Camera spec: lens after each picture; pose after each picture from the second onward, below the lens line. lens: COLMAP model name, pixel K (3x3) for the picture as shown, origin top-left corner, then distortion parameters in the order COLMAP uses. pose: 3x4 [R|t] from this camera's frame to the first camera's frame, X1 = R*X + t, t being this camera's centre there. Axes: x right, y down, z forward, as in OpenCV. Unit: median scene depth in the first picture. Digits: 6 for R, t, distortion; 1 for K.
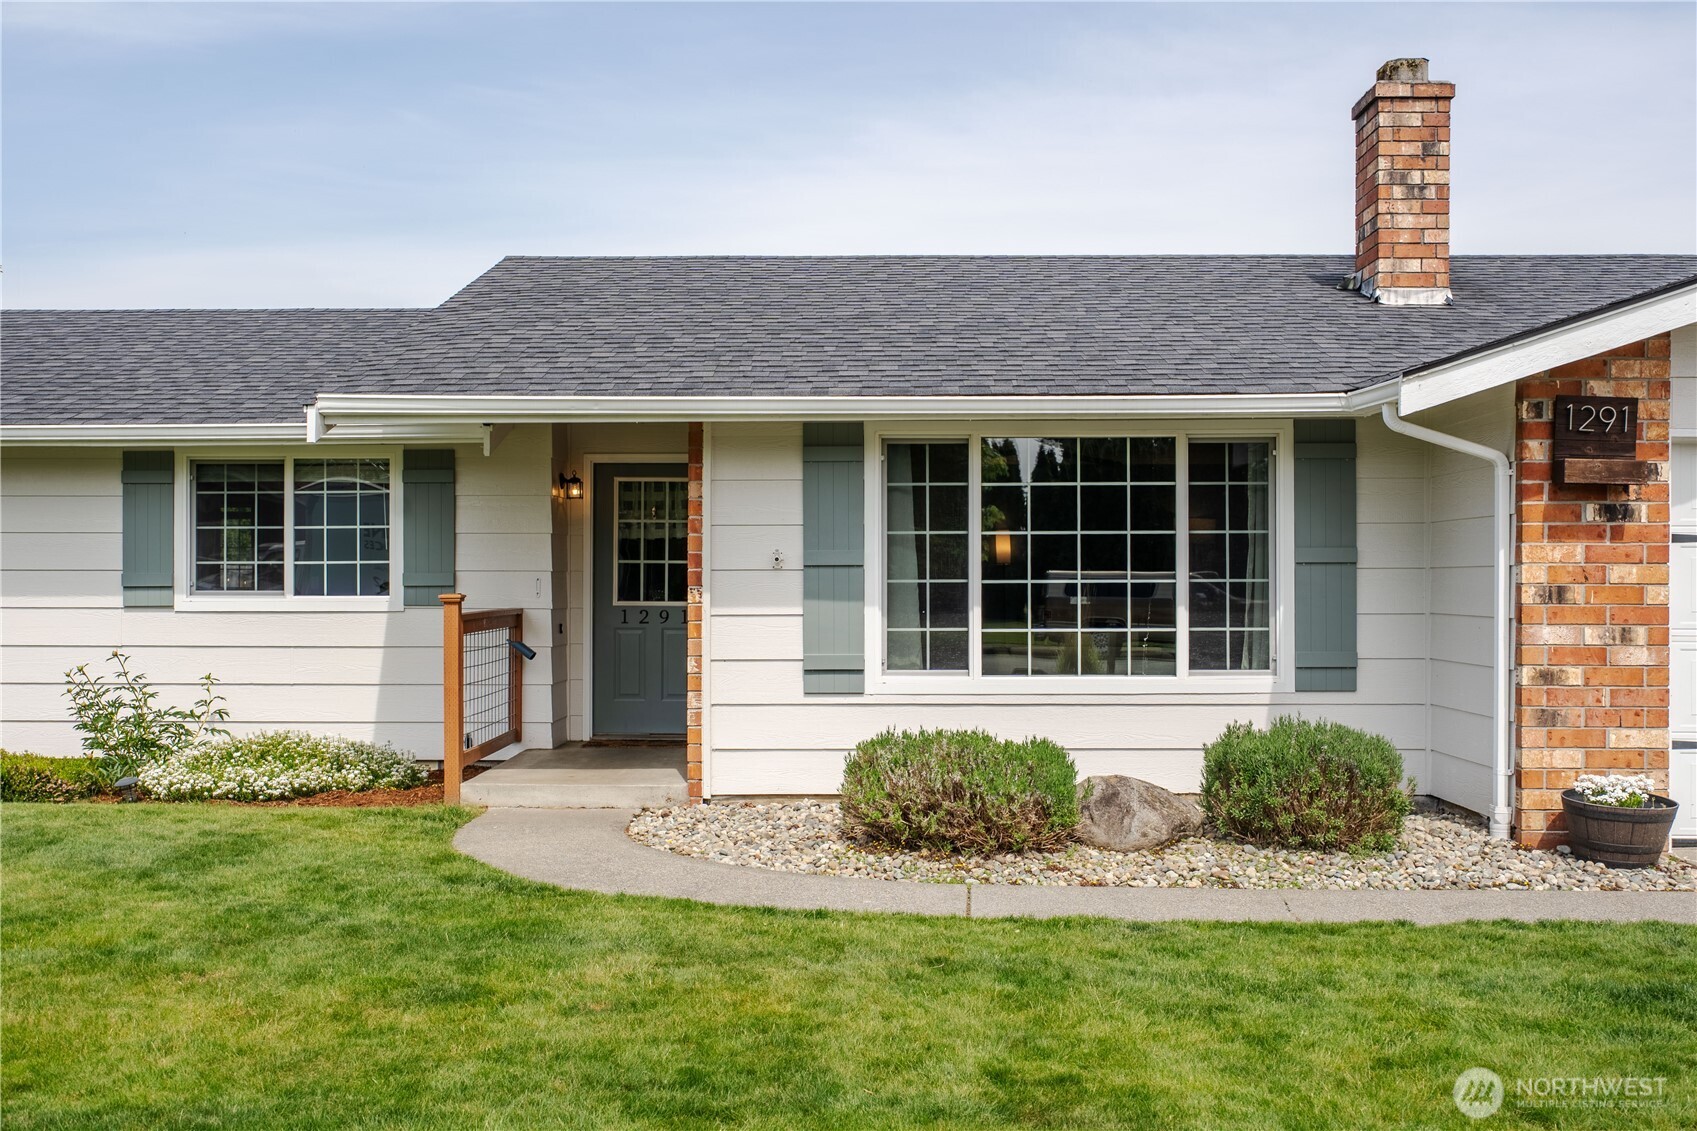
lens RADIAL K [[1728.4, 0, 837.6], [0, 1728.4, 574.4], [0, 0, 1]] dist [0.015106, 0.000000]
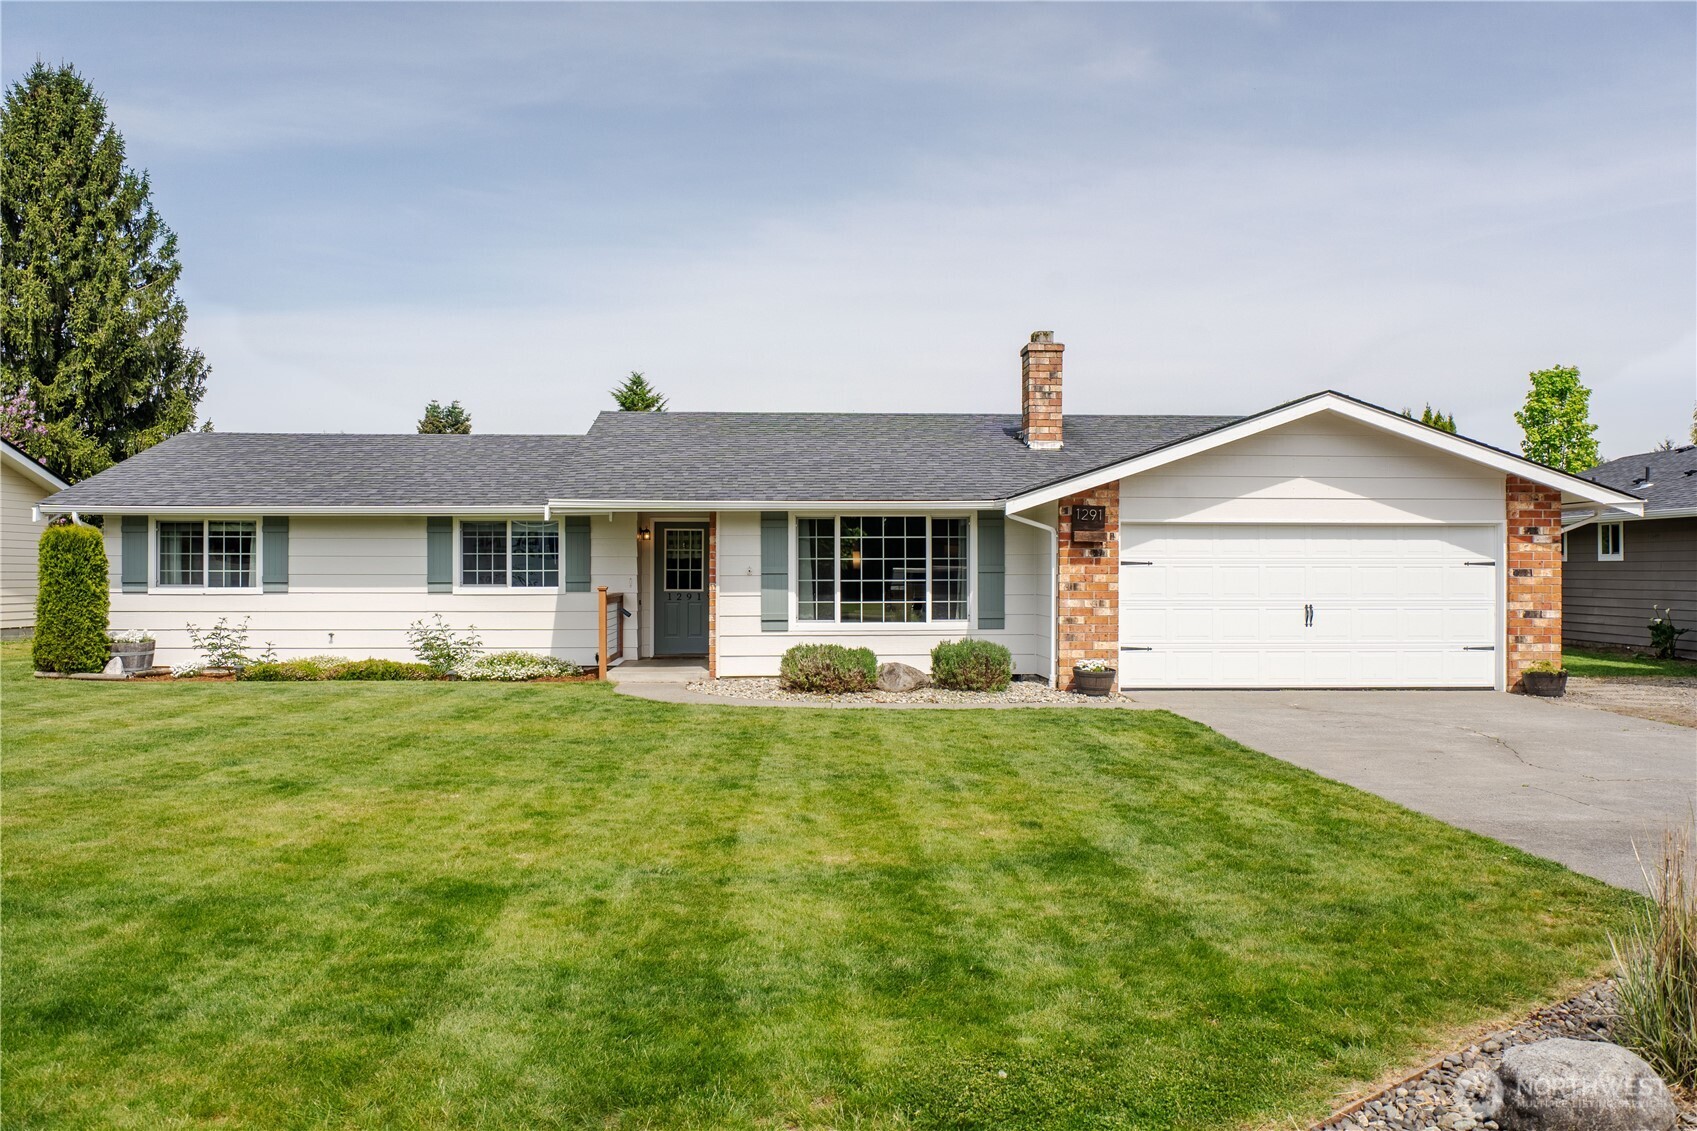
lens RADIAL K [[1328.6, 0, 837.8], [0, 1328.6, 558.7], [0, 0, 1]] dist [-0.003295, 0.000049]
pose [[0.997935, -0.000813, 0.064220, -0.030468], [0.000993, 0.999996, -0.002762, -0.019414], [-0.064218, 0.002820, 0.997932, -0.711113]]
